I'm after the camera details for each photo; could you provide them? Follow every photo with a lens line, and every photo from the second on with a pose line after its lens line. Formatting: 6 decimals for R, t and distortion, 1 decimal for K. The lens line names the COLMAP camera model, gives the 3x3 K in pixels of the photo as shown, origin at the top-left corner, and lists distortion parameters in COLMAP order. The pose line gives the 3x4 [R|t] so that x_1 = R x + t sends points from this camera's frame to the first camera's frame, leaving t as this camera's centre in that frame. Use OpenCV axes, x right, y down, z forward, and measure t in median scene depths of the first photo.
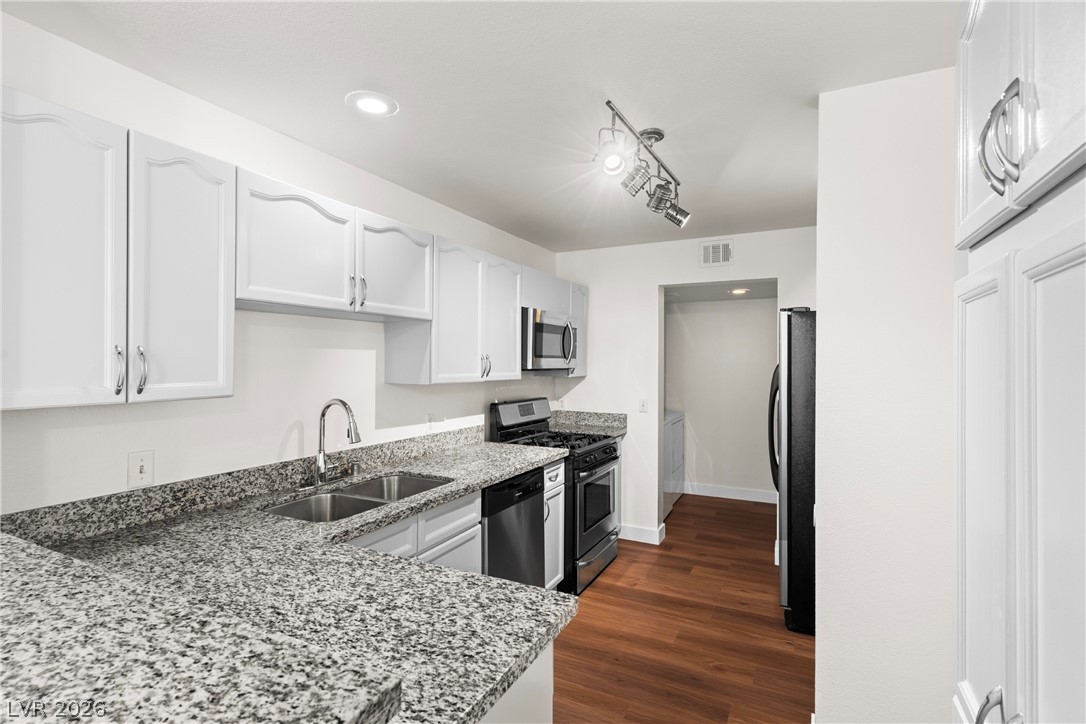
lens RADIAL K [[523.1, 0, 543.9], [0, 523.1, 363.6], [0, 0, 1]] dist [0.003023, 0.000033]
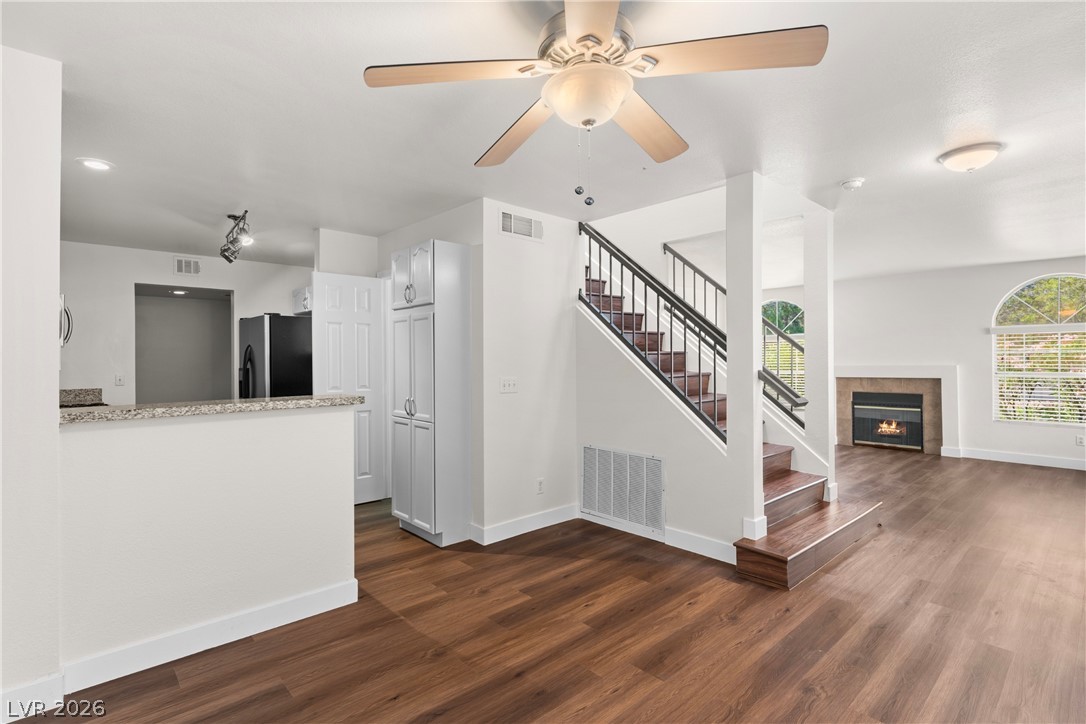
lens RADIAL K [[523.1, 0, 544.5], [0, 523.1, 361.0], [0, 0, 1]] dist [0.003023, 0.000033]
pose [[0.342767, -0.009191, 0.939376, -1.263941], [0.011034, 0.999923, 0.005758, 0.082200], [-0.939356, 0.008392, 0.342841, -0.706410]]
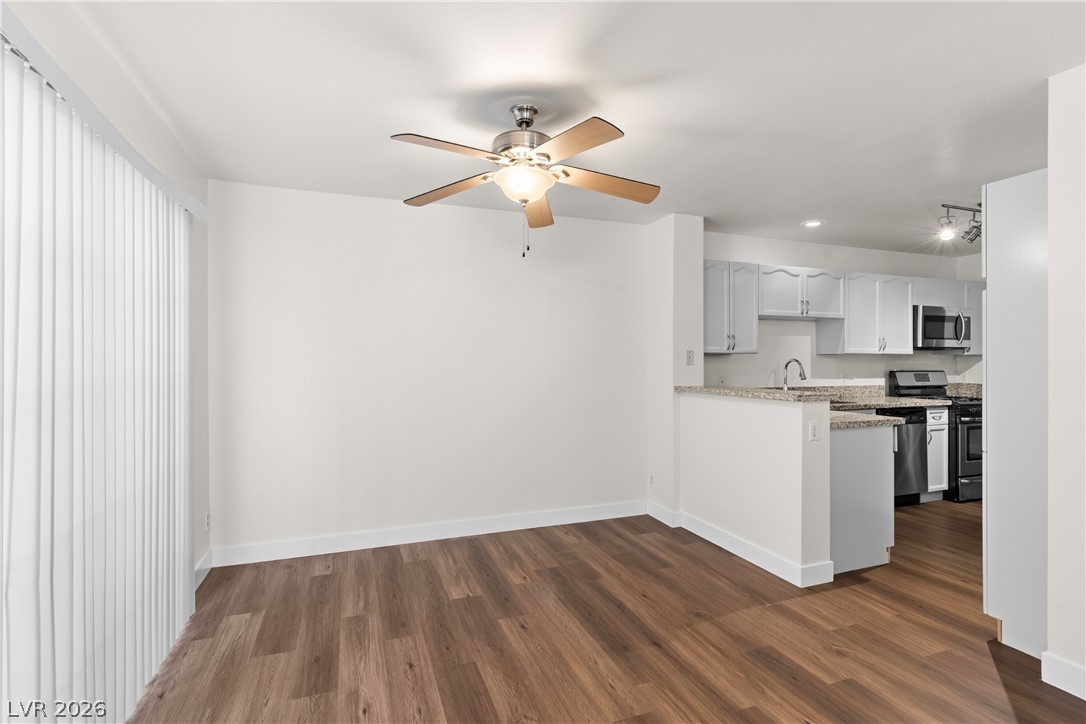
lens RADIAL K [[523.1, 0, 542.0], [0, 523.1, 359.1], [0, 0, 1]] dist [0.003023, 0.000033]
pose [[0.739771, -0.006068, -0.672831, 0.292619], [0.001345, 0.999971, -0.007540, 0.089668], [0.672857, 0.004673, 0.739758, -1.327903]]
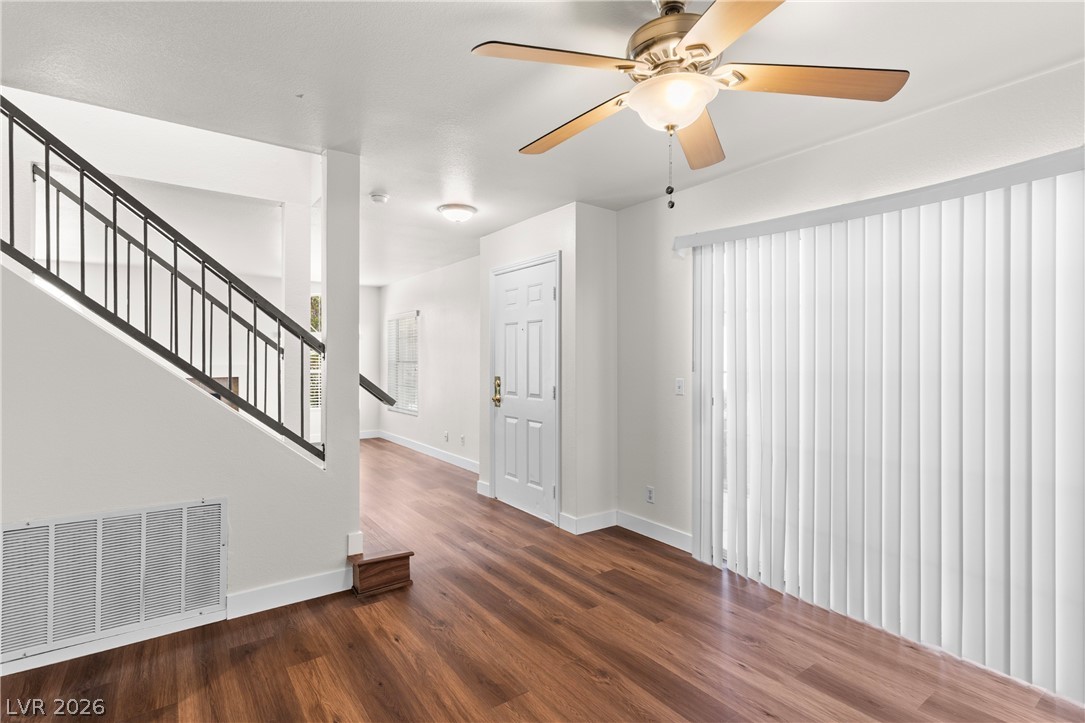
lens RADIAL K [[522.7, 0, 542.7], [0, 522.7, 356.7], [0, 0, 1]] dist [0.003023, 0.000033]
pose [[-0.893410, -0.004312, 0.449221, -0.694157], [-0.003962, 0.999991, 0.001720, 0.084553], [-0.449224, -0.000243, -0.893419, 0.295463]]
